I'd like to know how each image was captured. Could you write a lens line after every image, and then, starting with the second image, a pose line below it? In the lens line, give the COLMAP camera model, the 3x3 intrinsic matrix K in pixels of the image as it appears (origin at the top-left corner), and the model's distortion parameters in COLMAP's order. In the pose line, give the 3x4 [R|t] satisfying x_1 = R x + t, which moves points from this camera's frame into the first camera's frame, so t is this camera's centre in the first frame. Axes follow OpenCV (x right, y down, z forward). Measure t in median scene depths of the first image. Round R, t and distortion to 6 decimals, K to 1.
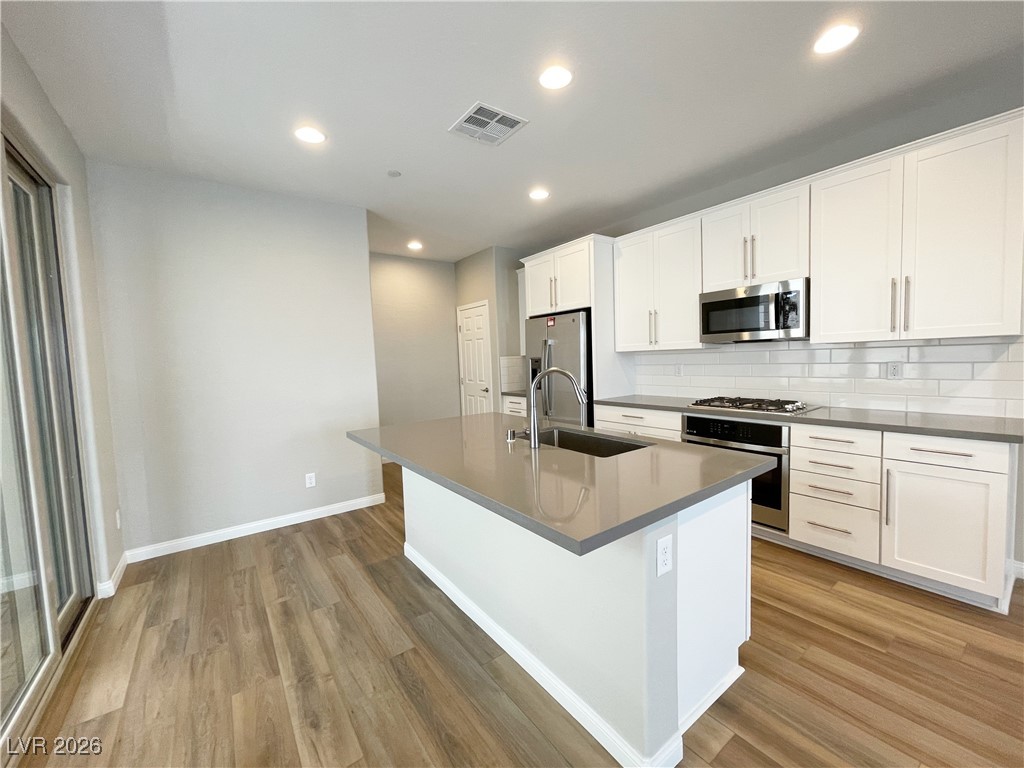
lens RADIAL K [[406.5, 0, 512.0], [0, 406.5, 384.0], [0, 0, 1]] dist [-0.013315, -0.000071]
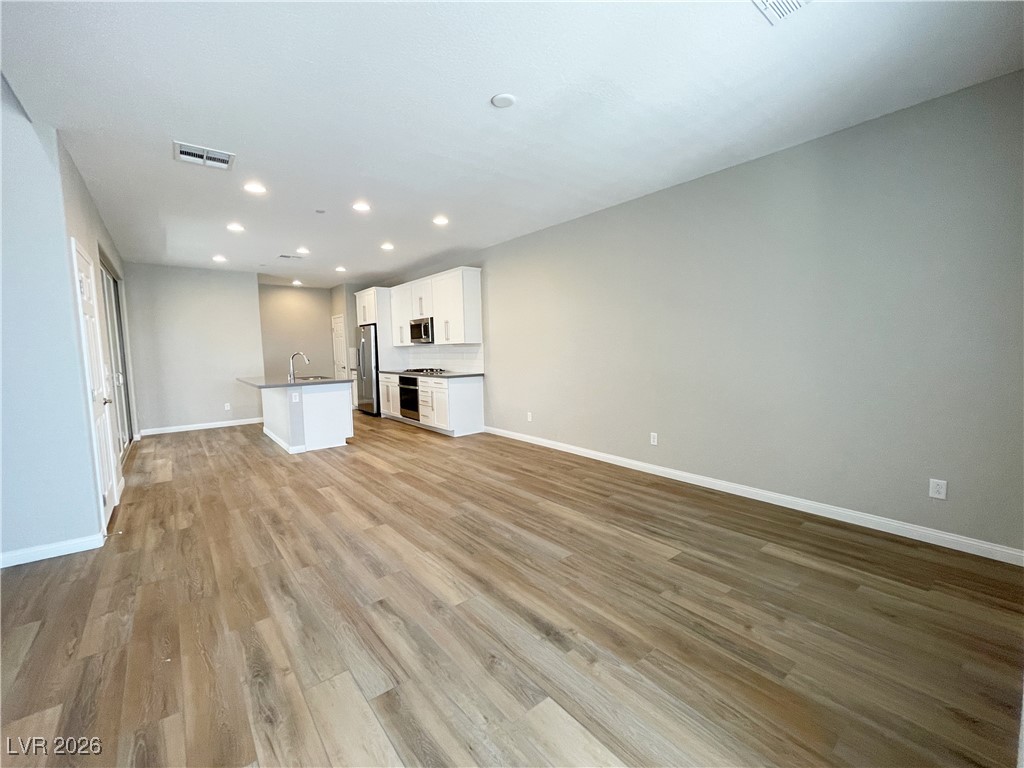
lens RADIAL K [[435.5, 0, 509.8], [0, 435.5, 379.9], [0, 0, 1]] dist [0.002169, 0.000251]
pose [[0.999419, 0.008068, 0.033115, 0.913271], [-0.008502, 0.999880, 0.012978, 0.061576], [-0.033007, -0.013252, 0.999367, -1.337468]]
